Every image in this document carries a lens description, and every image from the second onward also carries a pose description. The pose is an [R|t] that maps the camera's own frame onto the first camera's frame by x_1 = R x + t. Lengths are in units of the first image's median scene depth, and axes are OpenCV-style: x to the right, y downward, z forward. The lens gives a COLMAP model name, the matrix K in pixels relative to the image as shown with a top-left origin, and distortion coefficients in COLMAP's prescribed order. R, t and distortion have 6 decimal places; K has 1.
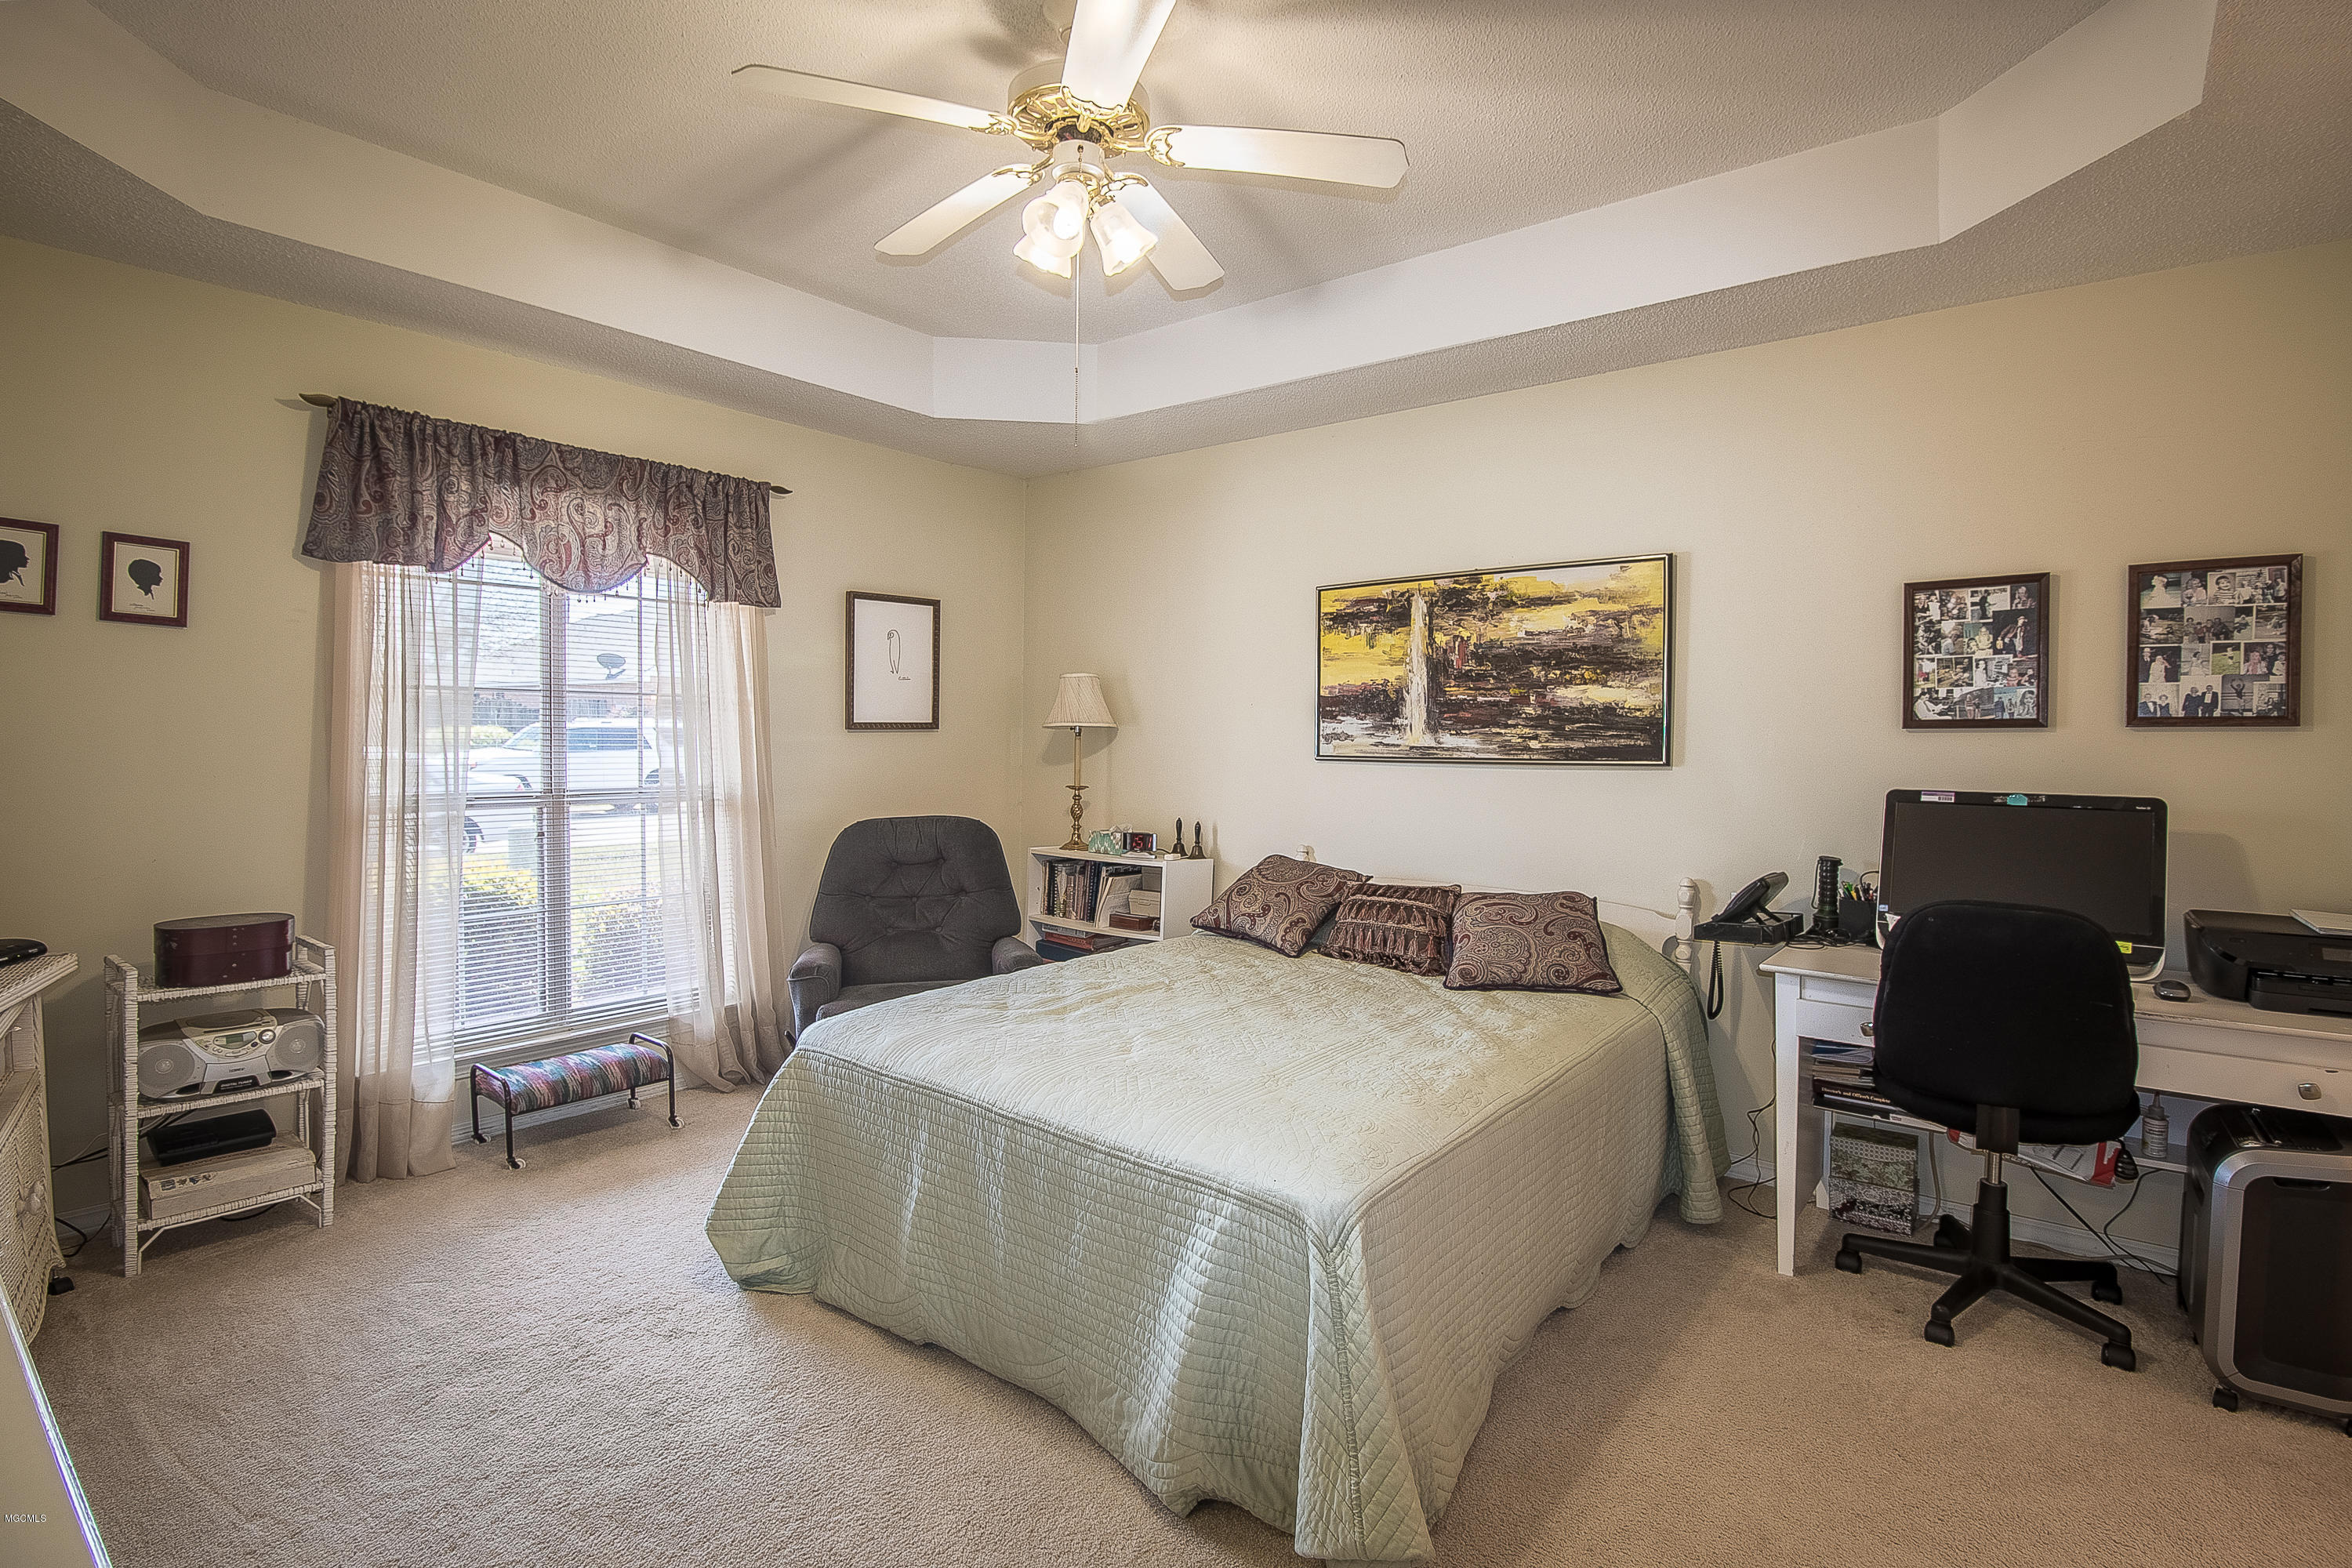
lens RADIAL K [[1110.2, 0, 1177.7], [0, 1110.2, 760.6], [0, 0, 1]] dist [0.000407, -0.018668]
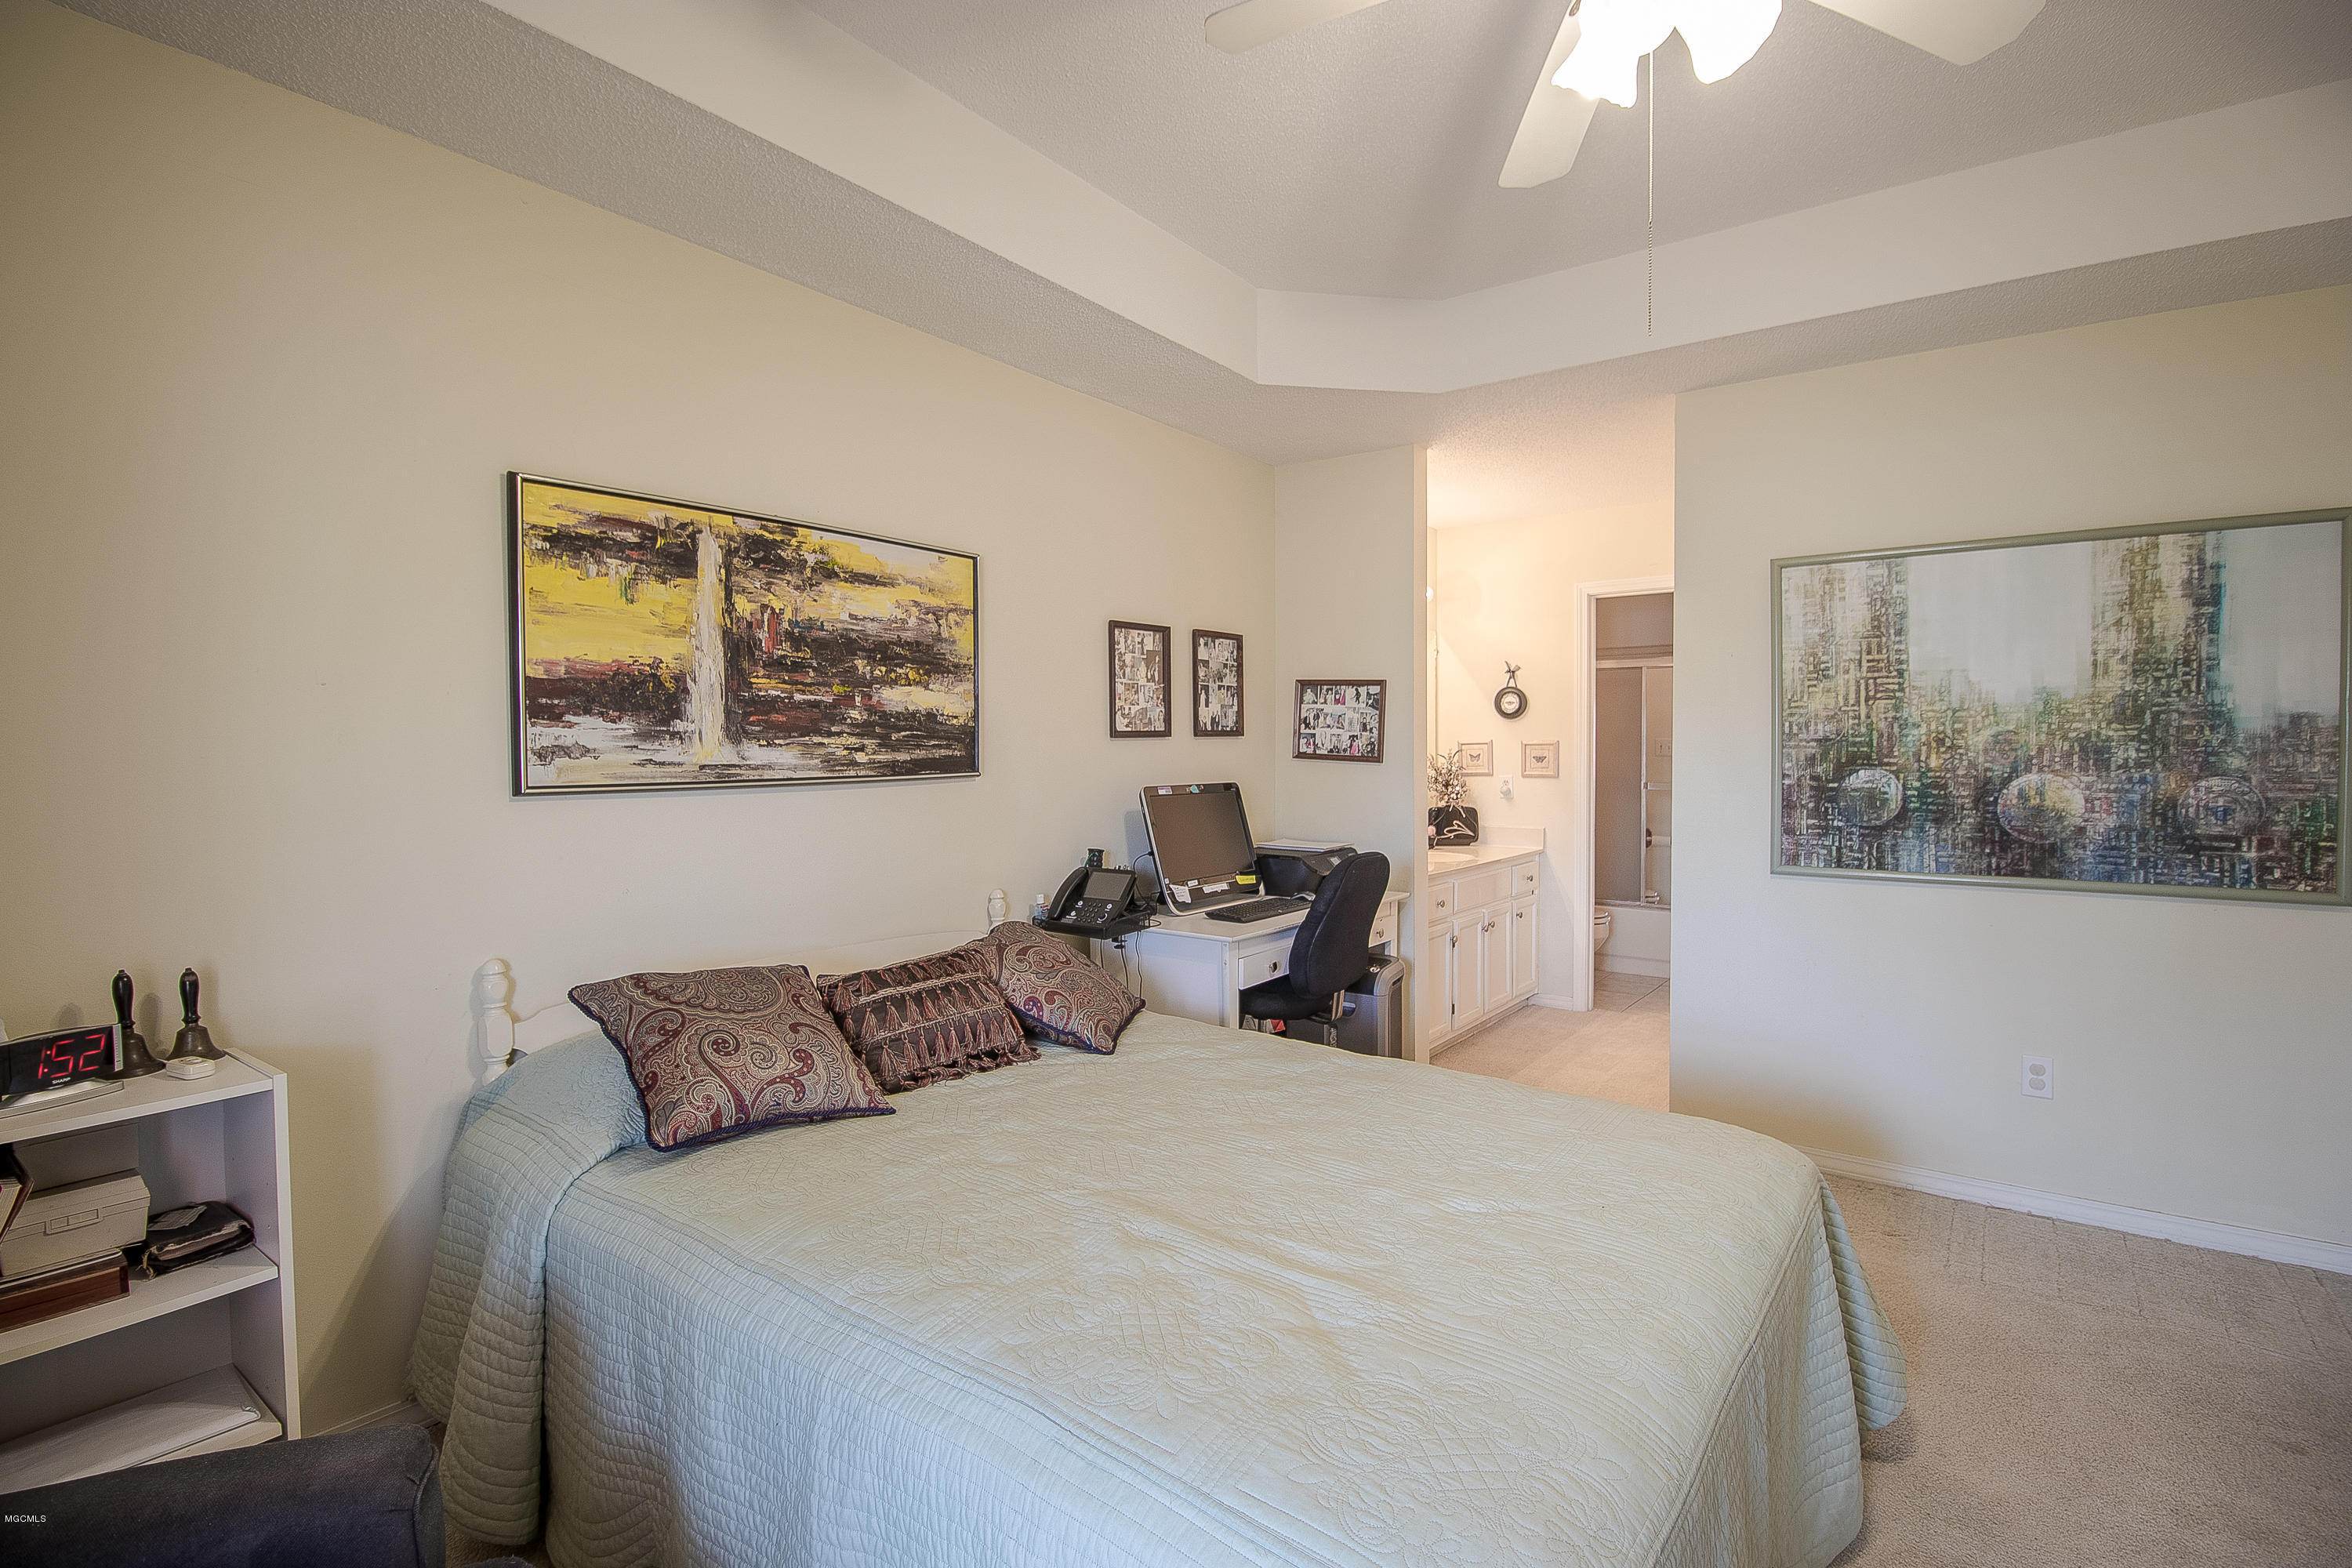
lens RADIAL K [[1110.2, 0, 1177.7], [0, 1110.2, 760.6], [0, 0, 1]] dist [0.000407, -0.018668]
pose [[-0.045094, -0.029779, 0.998539, -0.481871], [0.016531, 0.999396, 0.030551, -0.032676], [-0.998846, 0.017885, -0.044575, 0.804967]]
